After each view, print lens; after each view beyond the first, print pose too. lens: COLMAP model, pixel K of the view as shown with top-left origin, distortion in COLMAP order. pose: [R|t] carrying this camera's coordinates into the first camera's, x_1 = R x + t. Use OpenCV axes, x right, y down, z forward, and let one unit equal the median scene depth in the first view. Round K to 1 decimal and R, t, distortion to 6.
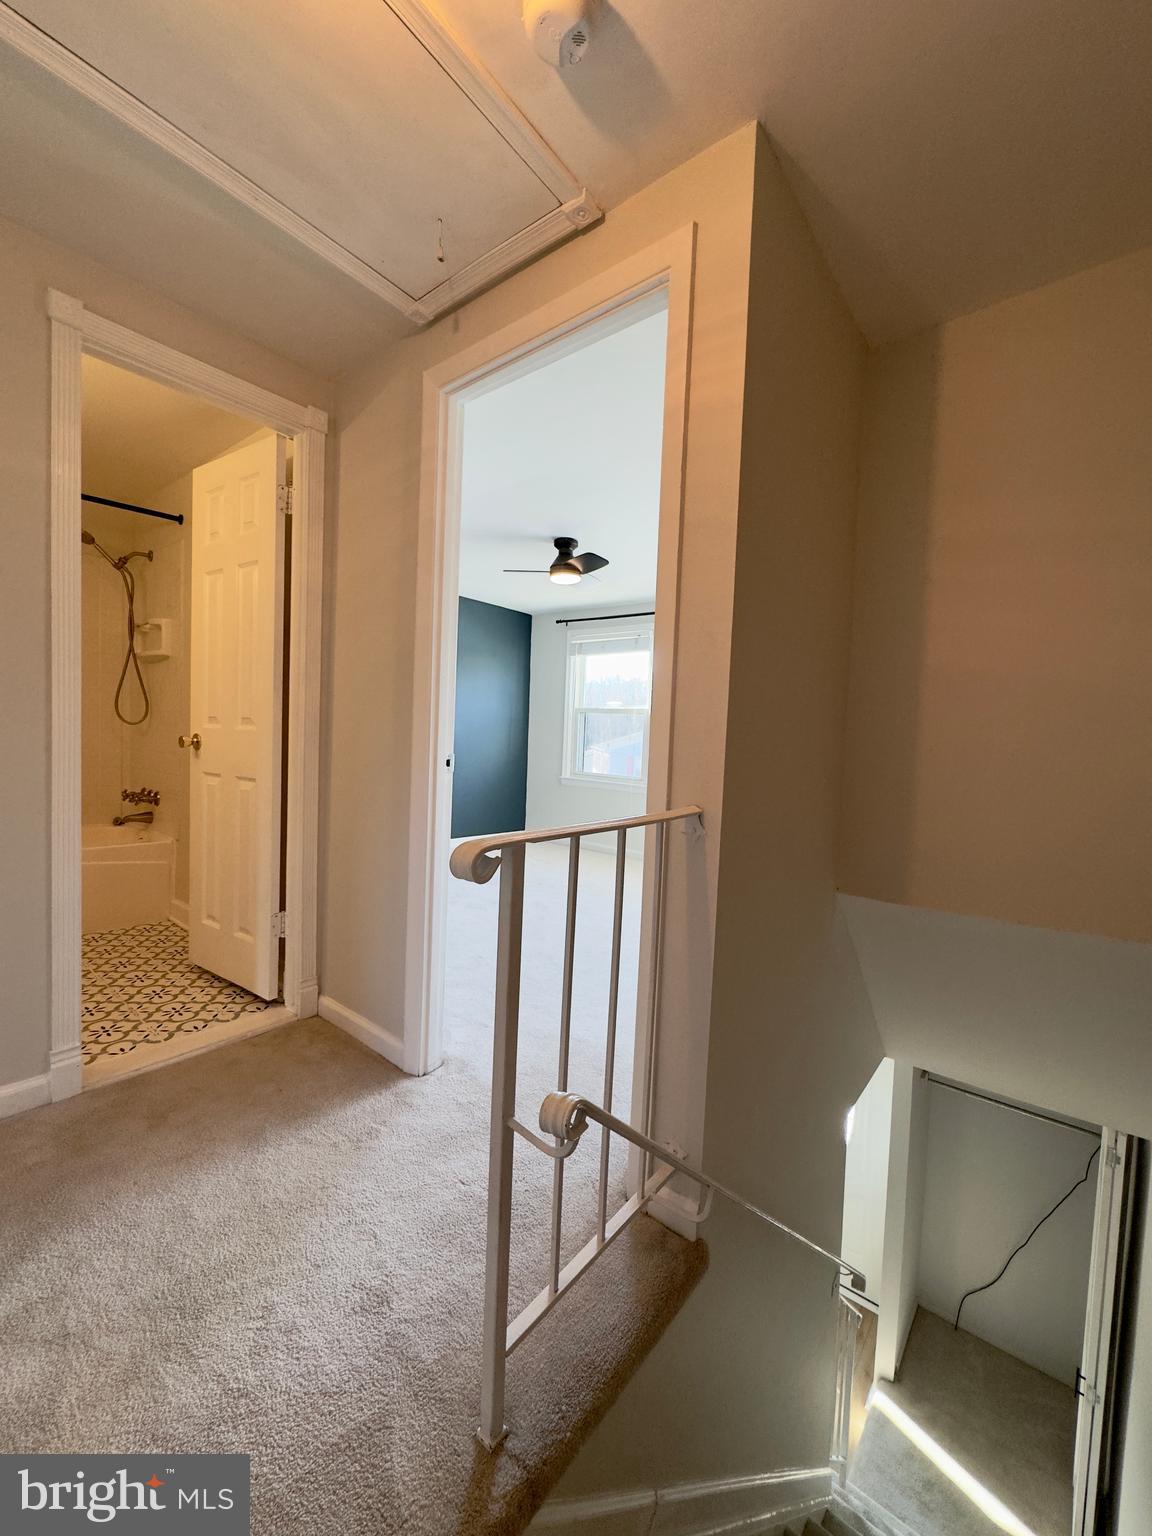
lens RADIAL K [[616.3, 0, 576.0], [0, 616.3, 768.0], [0, 0, 1]] dist [-0.000493, -0.000053]
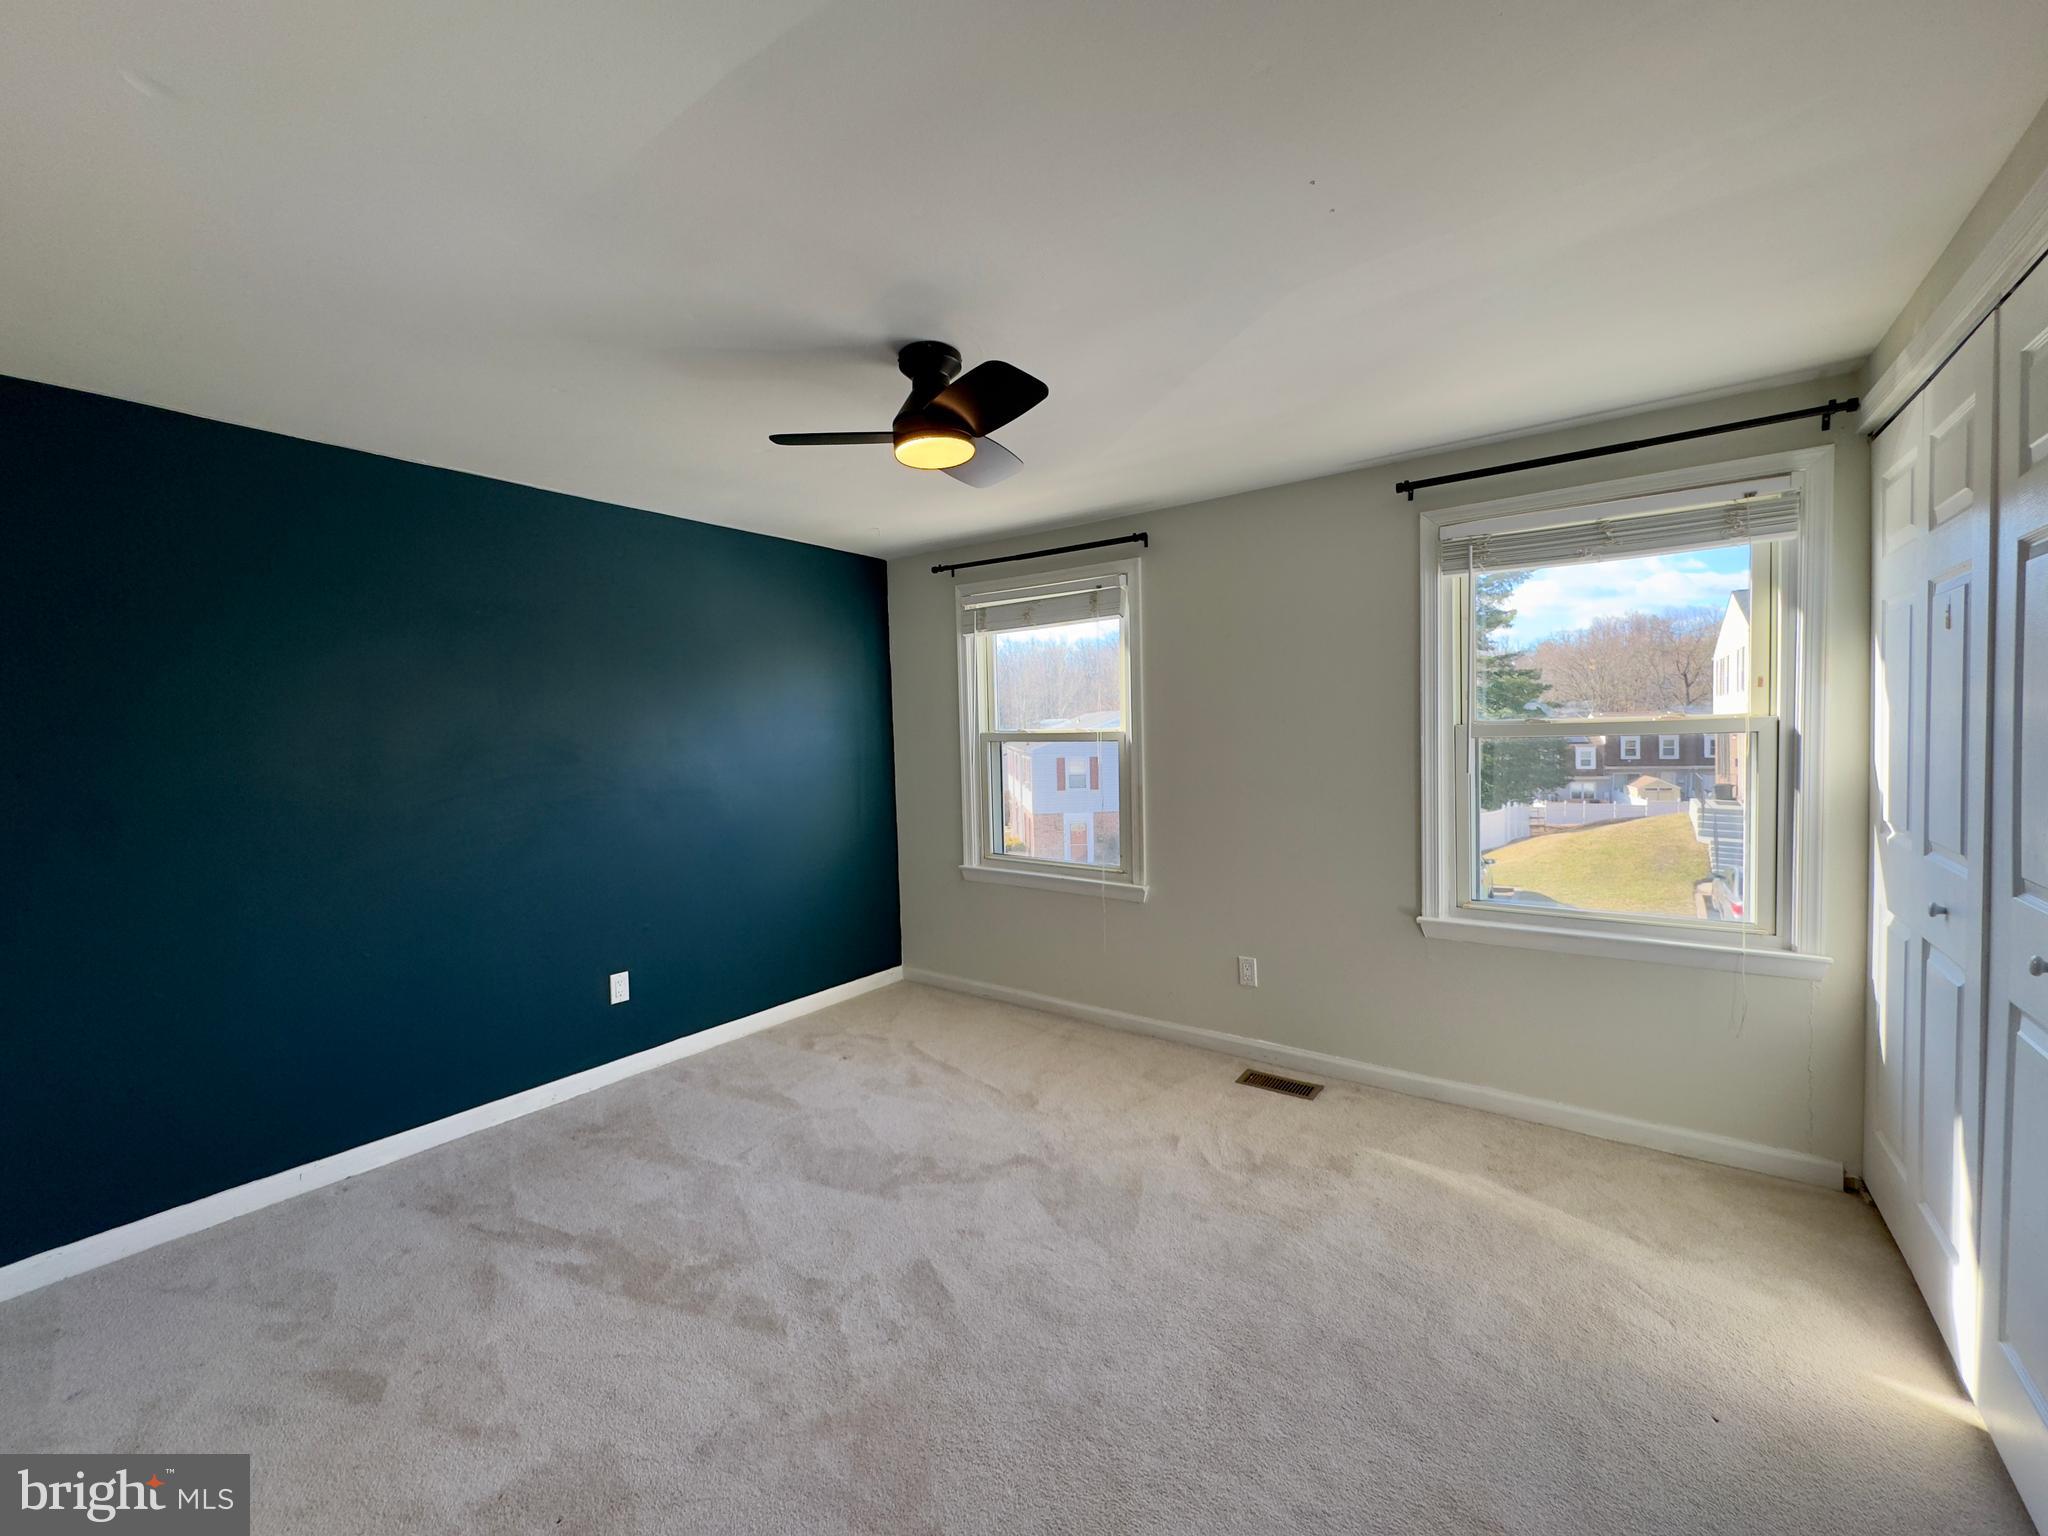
lens RADIAL K [[959.8, 0, 1024.0], [0, 959.8, 768.0], [0, 0, 1]] dist [-0.000711, -0.000001]
pose [[0.996915, -0.067389, 0.040237, 0.001038], [0.068558, 0.997243, -0.028396, -0.047288], [-0.038213, 0.031067, 0.998787, 0.214938]]
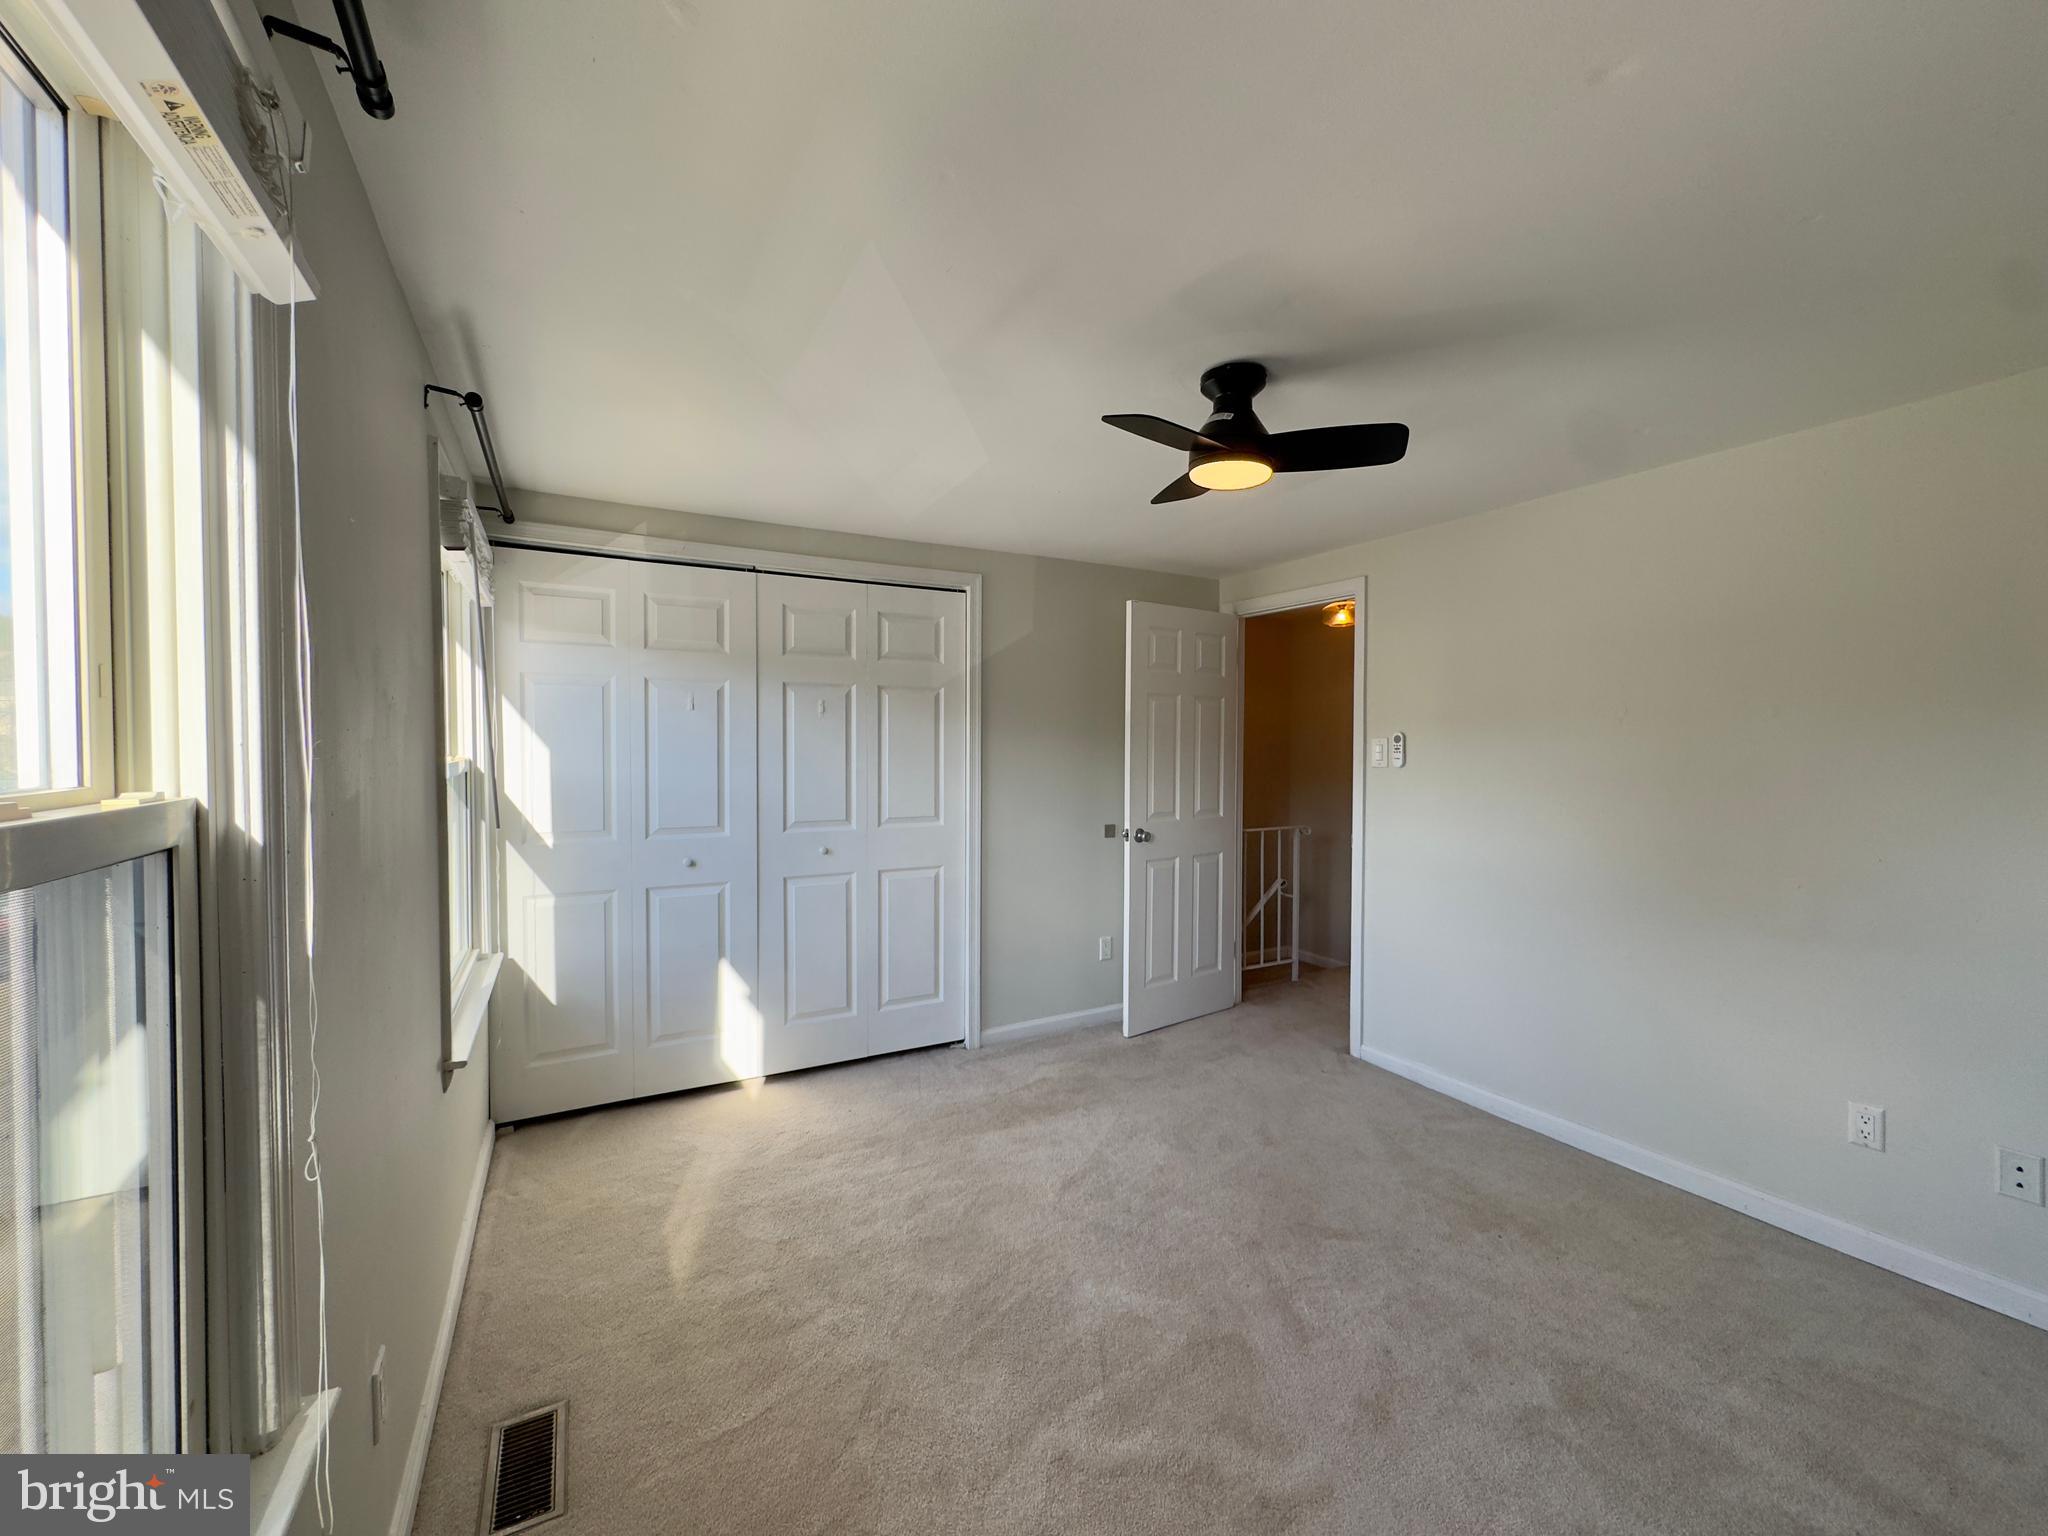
lens RADIAL K [[821.7, 0, 1024.0], [0, 821.7, 768.0], [0, 0, 1]] dist [-0.000493, -0.000053]
pose [[-0.931707, -0.055312, 0.358975, -0.048661], [-0.018694, 0.994329, 0.104690, -0.097552], [-0.362730, 0.090829, -0.927457, 0.832209]]
